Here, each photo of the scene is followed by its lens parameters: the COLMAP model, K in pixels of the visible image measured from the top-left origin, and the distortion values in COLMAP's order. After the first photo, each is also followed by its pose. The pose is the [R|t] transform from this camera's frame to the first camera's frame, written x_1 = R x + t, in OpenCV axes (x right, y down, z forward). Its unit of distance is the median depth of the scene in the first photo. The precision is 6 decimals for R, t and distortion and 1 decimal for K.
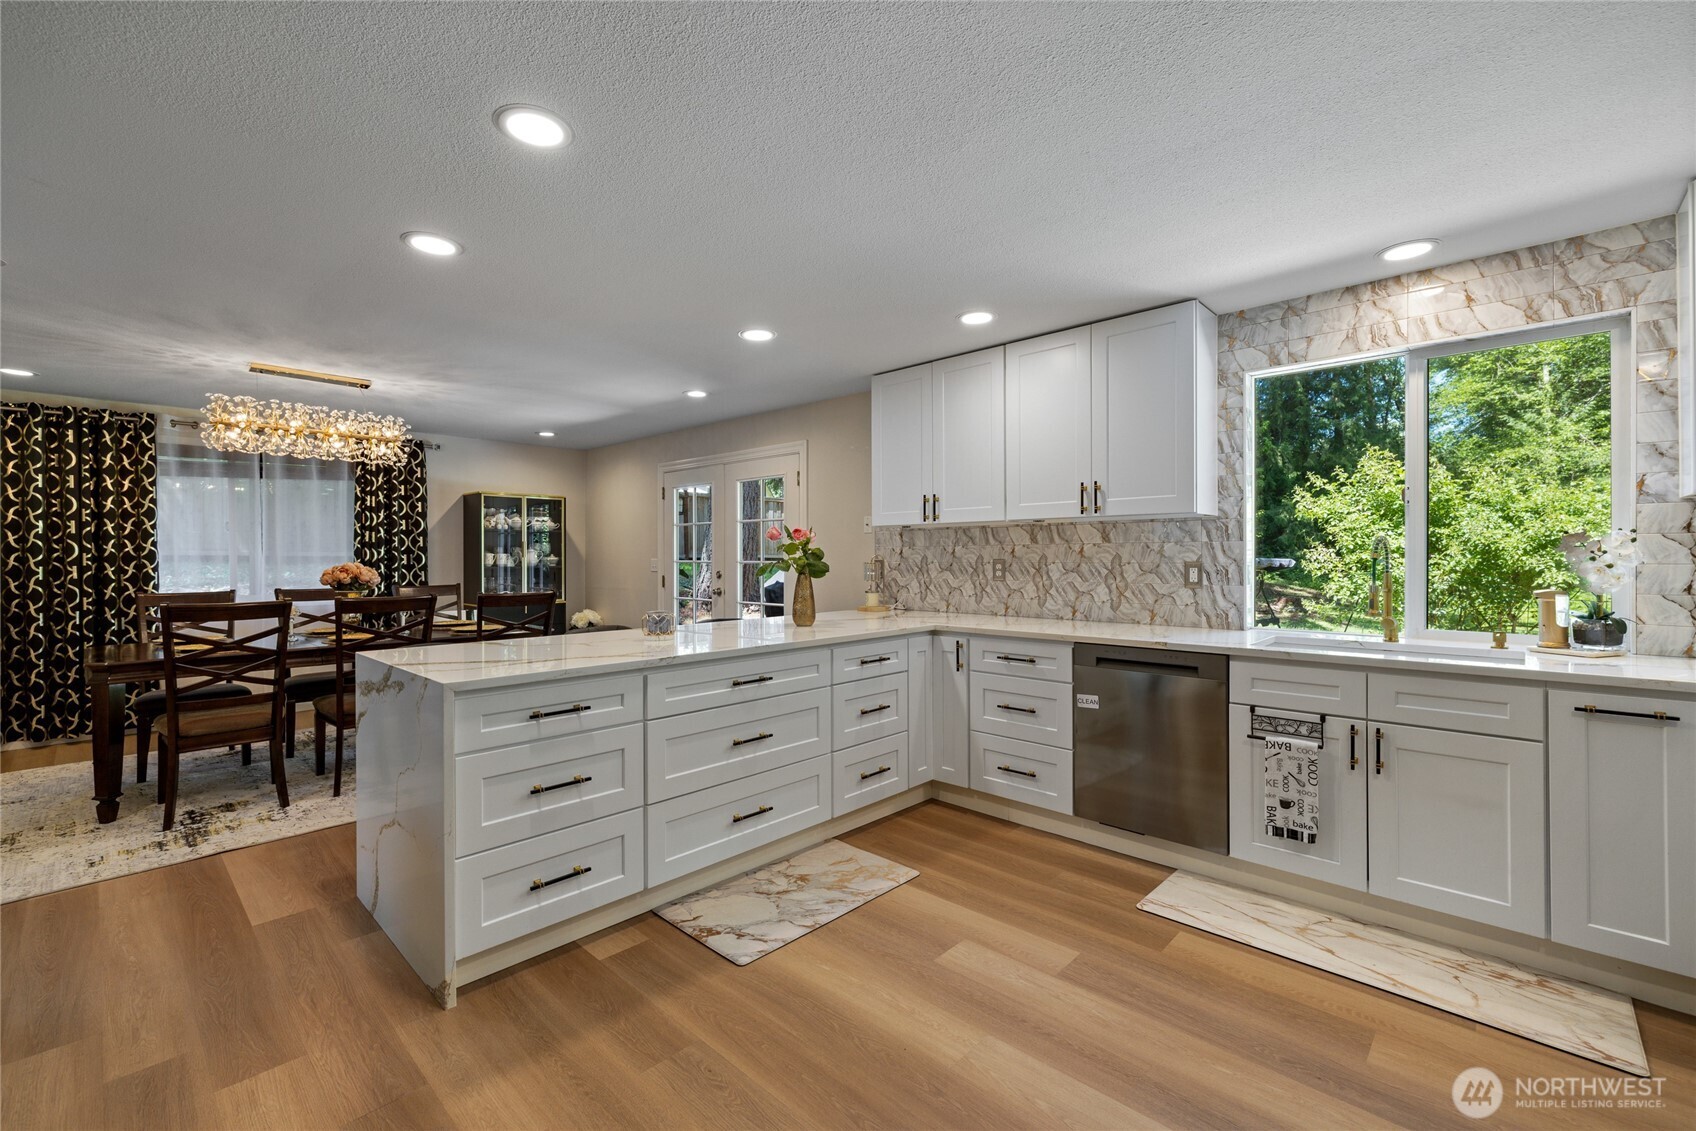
lens RADIAL K [[716.0, 0, 827.4], [0, 716.0, 557.3], [0, 0, 1]] dist [0.000974, 0.000277]
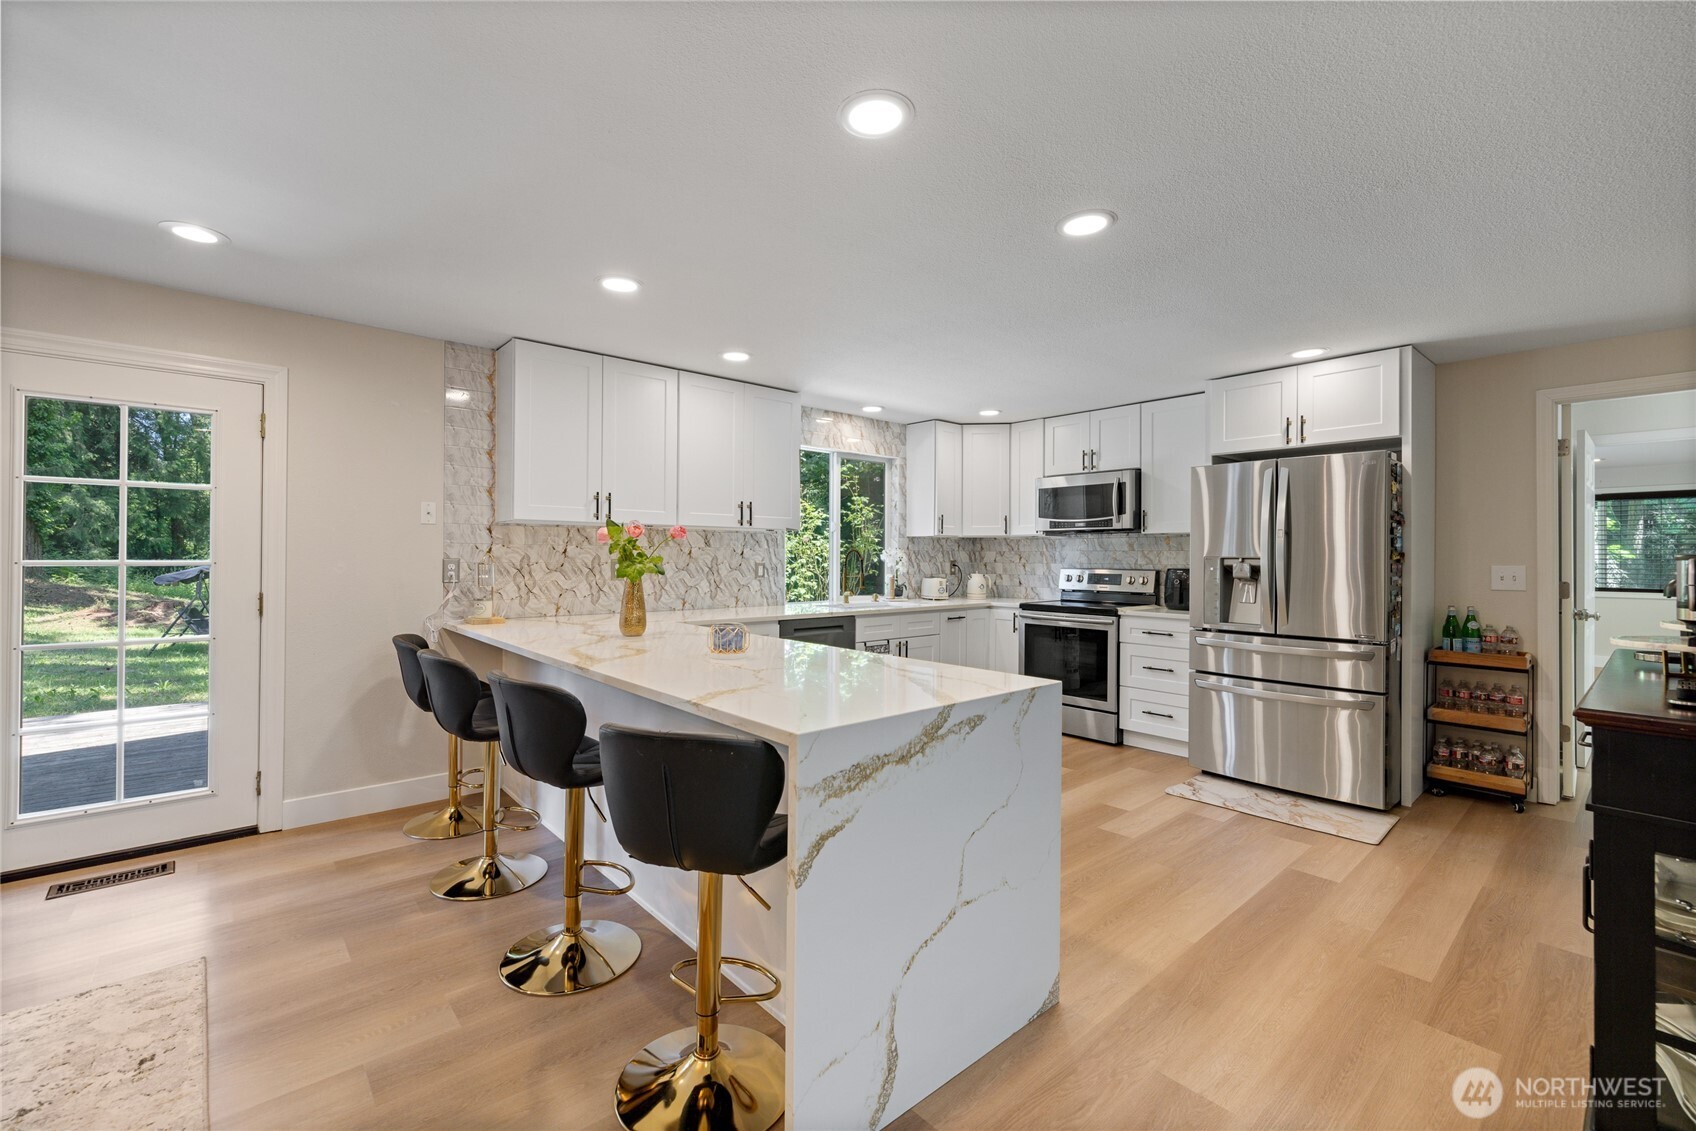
lens RADIAL K [[711.0, 0, 829.1], [0, 711.0, 554.4], [0, 0, 1]] dist [0.000344, 0.000878]
pose [[0.086246, 0.009078, 0.996233, -0.673774], [-0.006082, 0.999945, -0.008585, 0.002085], [-0.996255, -0.005319, 0.086296, 0.528045]]
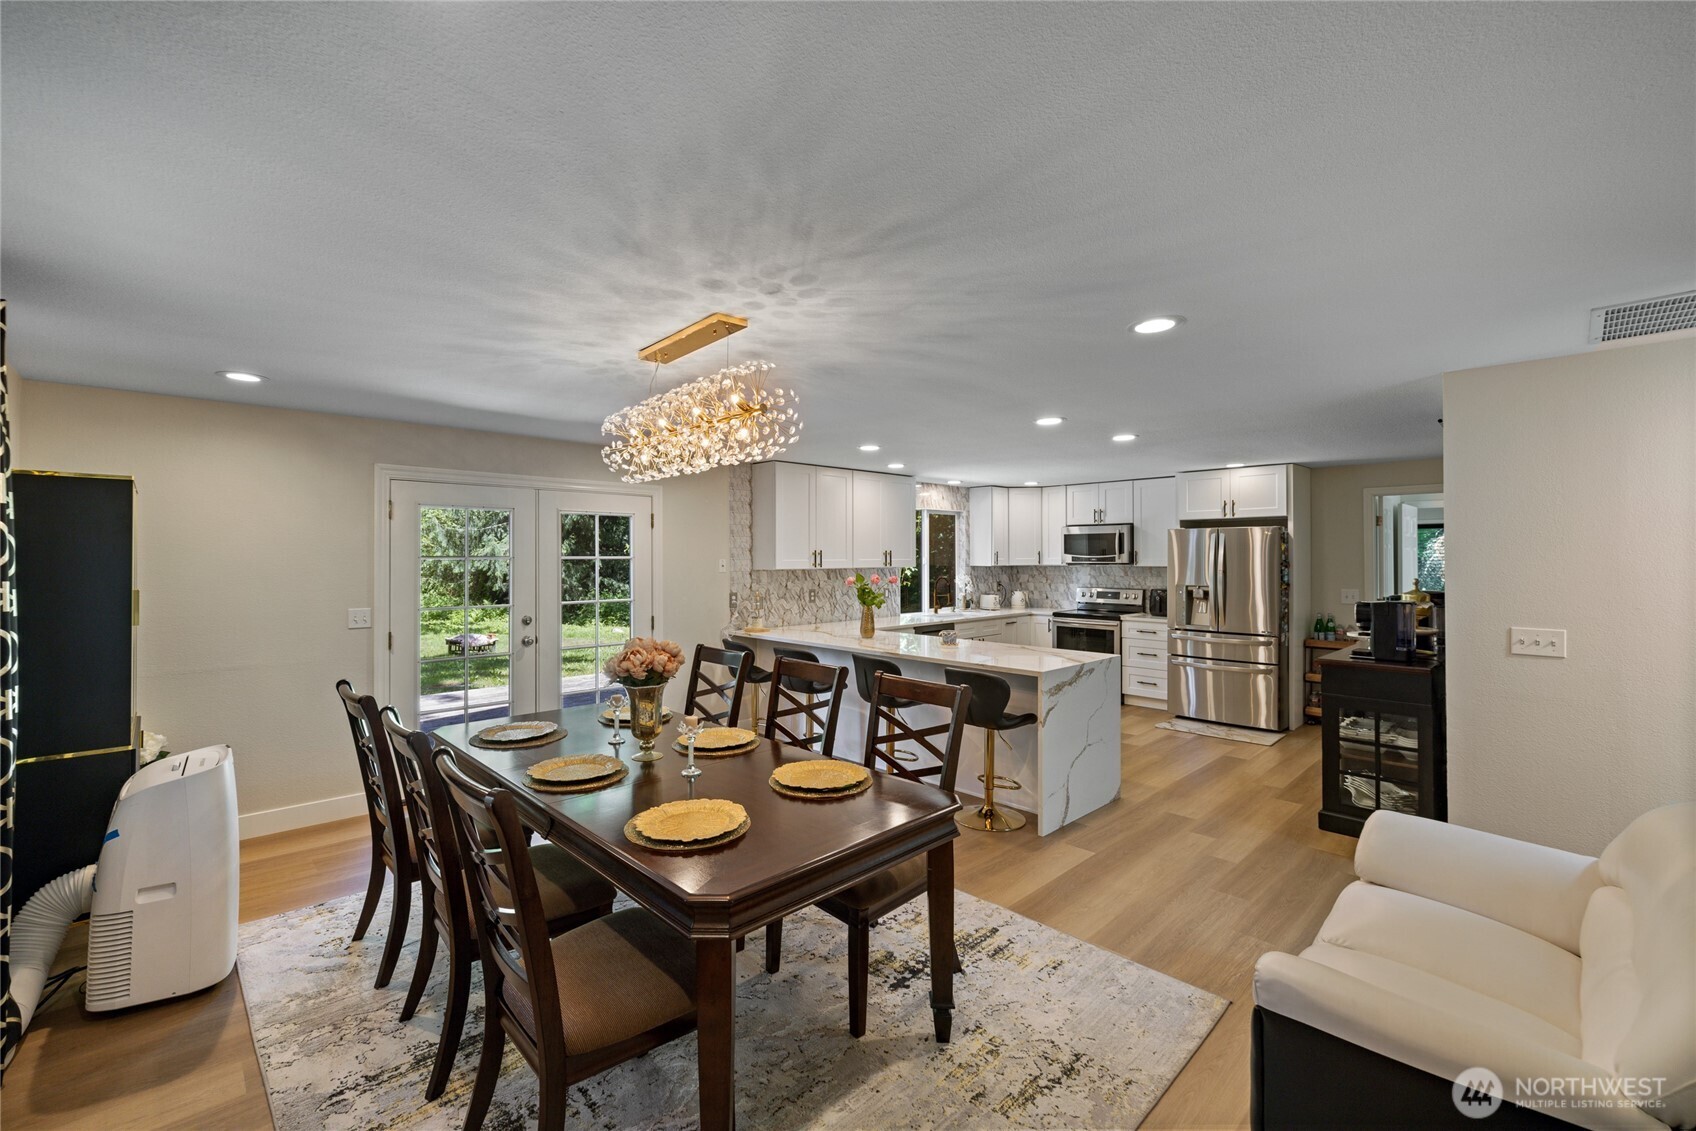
lens RADIAL K [[706.8, 0, 834.6], [0, 706.8, 556.7], [0, 0, 1]] dist [0.001074, 0.000285]
pose [[0.035753, 0.005752, 0.999344, -1.211259], [0.003106, 0.999978, -0.005867, -0.055437], [-0.999356, 0.003314, 0.035734, 0.780371]]
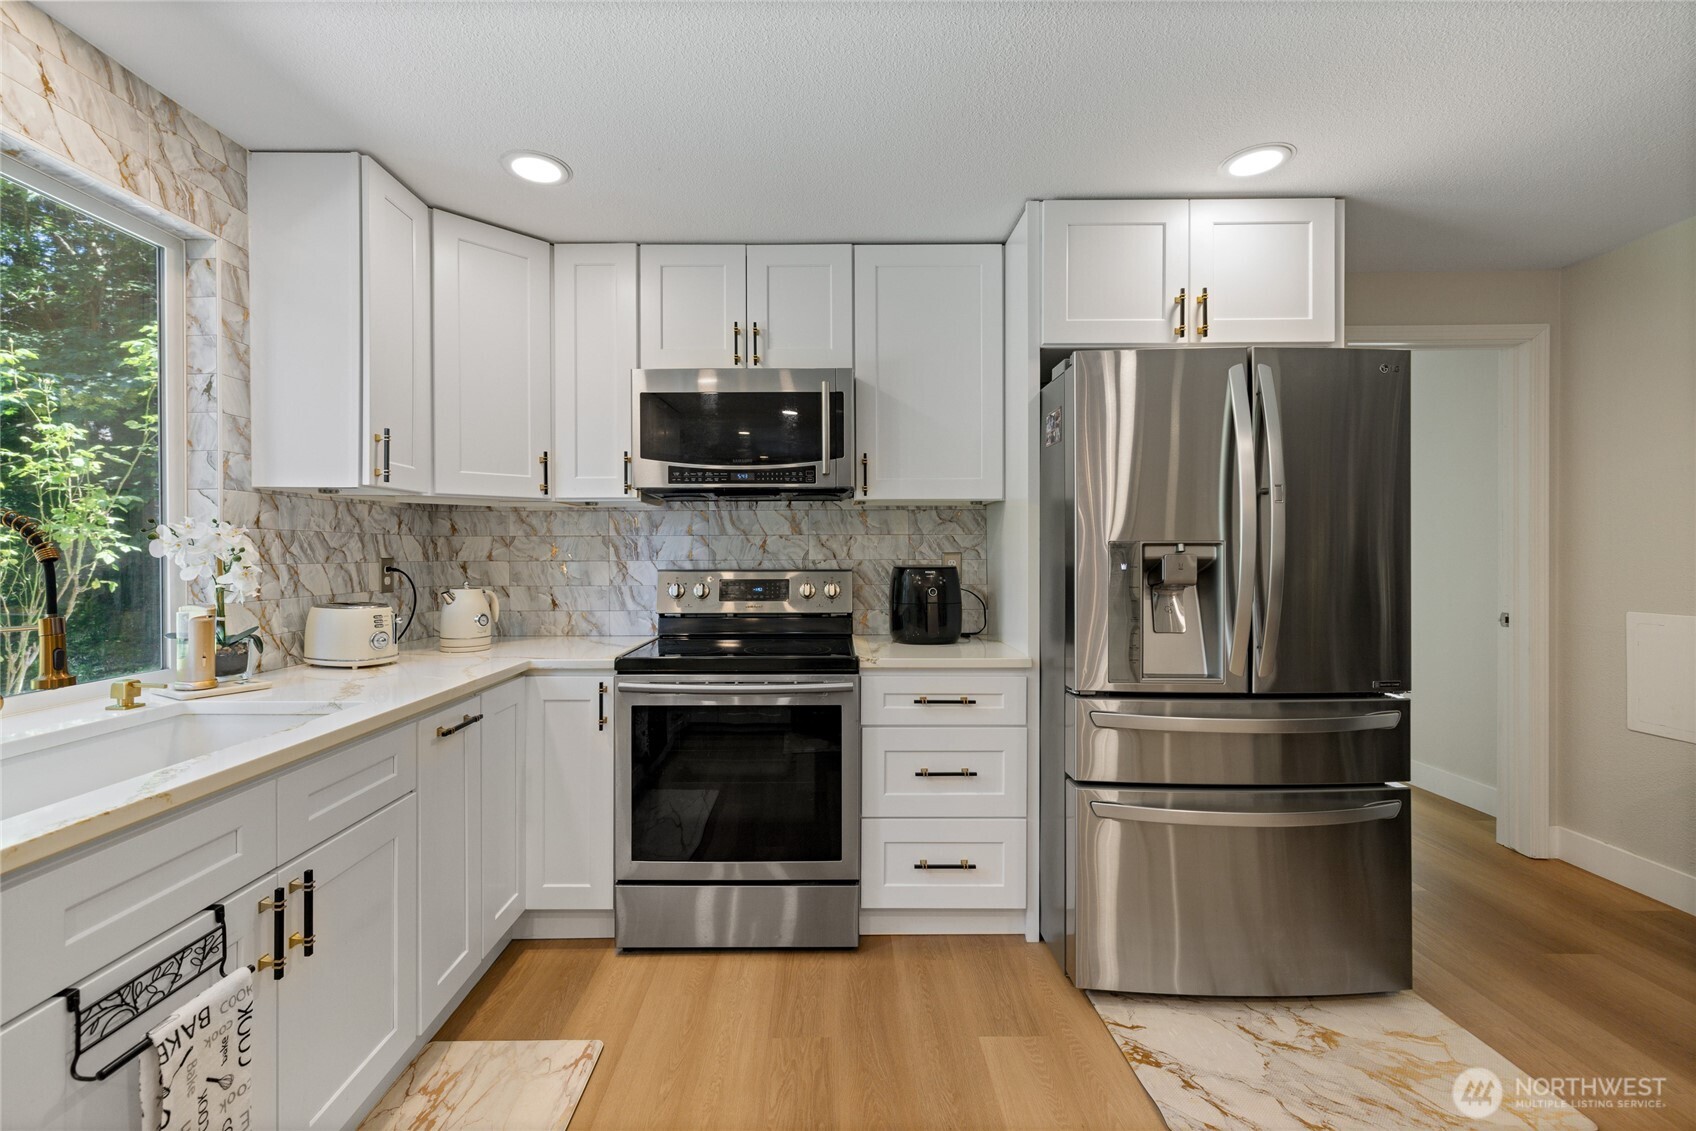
lens RADIAL K [[711.0, 0, 829.1], [0, 711.0, 554.4], [0, 0, 1]] dist [0.000344, 0.000878]
pose [[-0.698829, 0.006326, 0.715261, 0.054021], [0.007117, 0.999973, -0.001891, 0.001601], [-0.715254, 0.003769, -0.698855, 0.550591]]
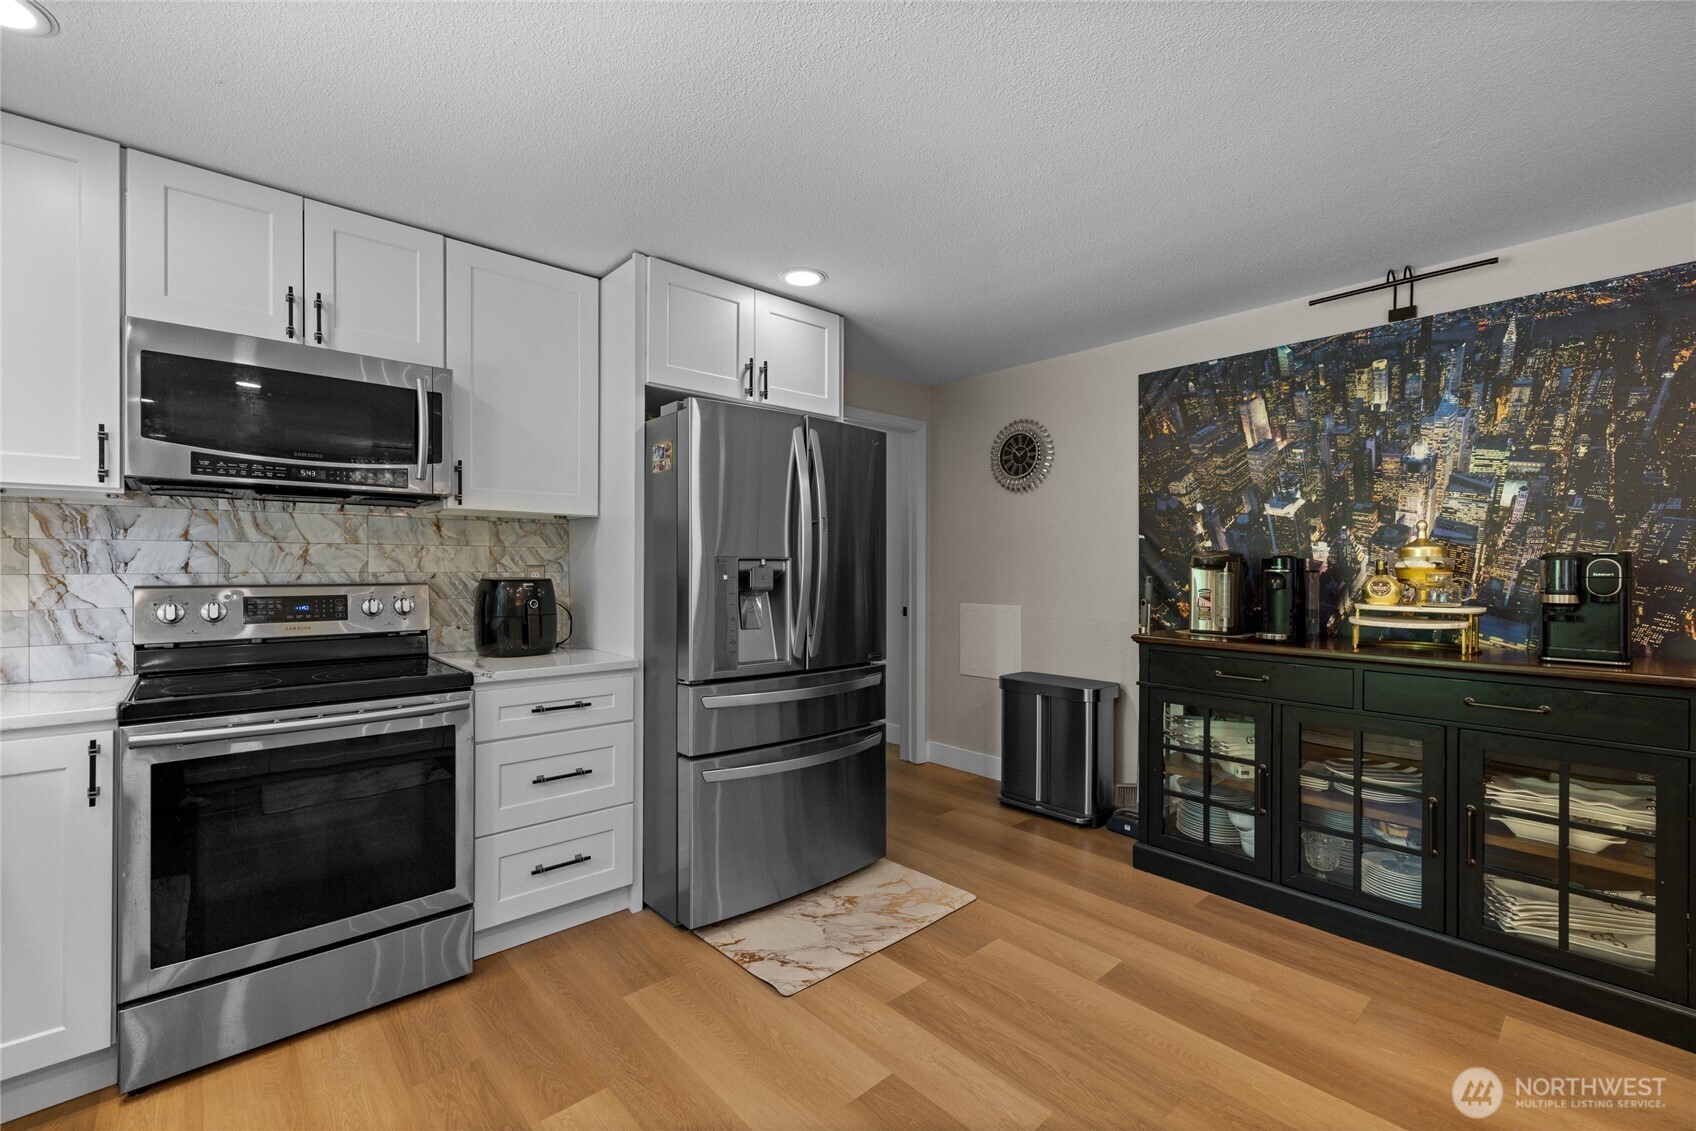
lens RADIAL K [[713.8, 0, 829.7], [0, 713.8, 567.2], [0, 0, 1]] dist [0.000005, 0.000350]
pose [[-0.997239, 0.003382, 0.074179, 0.117019], [0.003522, 0.999992, 0.001764, 0.001345], [-0.074173, 0.002020, -0.997243, 0.648178]]
